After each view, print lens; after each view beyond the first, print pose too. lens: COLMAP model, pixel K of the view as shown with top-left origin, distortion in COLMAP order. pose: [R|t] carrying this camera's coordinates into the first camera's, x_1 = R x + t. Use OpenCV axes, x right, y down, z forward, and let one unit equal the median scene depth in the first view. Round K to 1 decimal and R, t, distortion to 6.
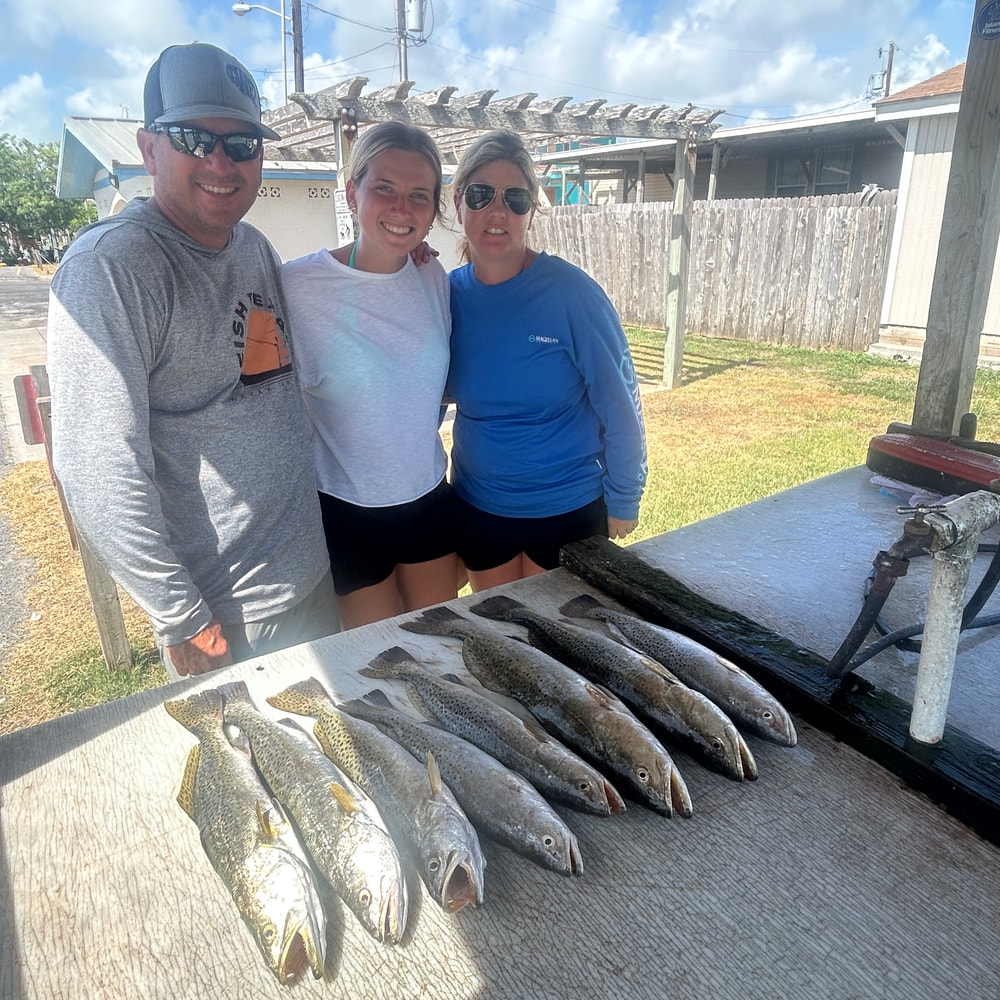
lens RADIAL K [[746.9, 0, 491.9], [0, 746.9, 481.6], [0, 0, 1]] dist [-0.019206, 0.003679]
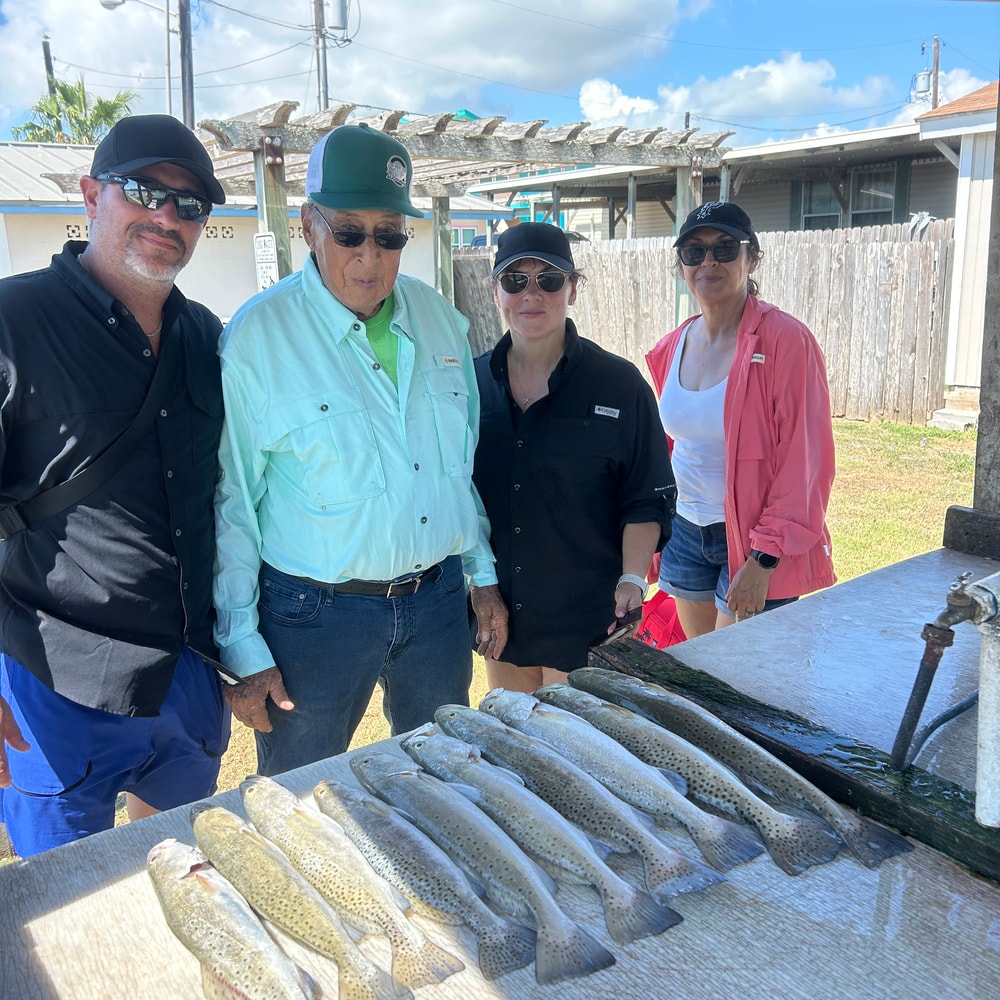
lens RADIAL K [[998.0, 0, 493.7], [0, 998.0, 494.8], [0, 0, 1]] dist [0.002854, 0.000000]
pose [[0.998589, -0.024070, 0.047334, -0.039038], [0.029058, 0.993759, -0.107701, 0.014216], [-0.044447, 0.108924, 0.993056, -0.105341]]
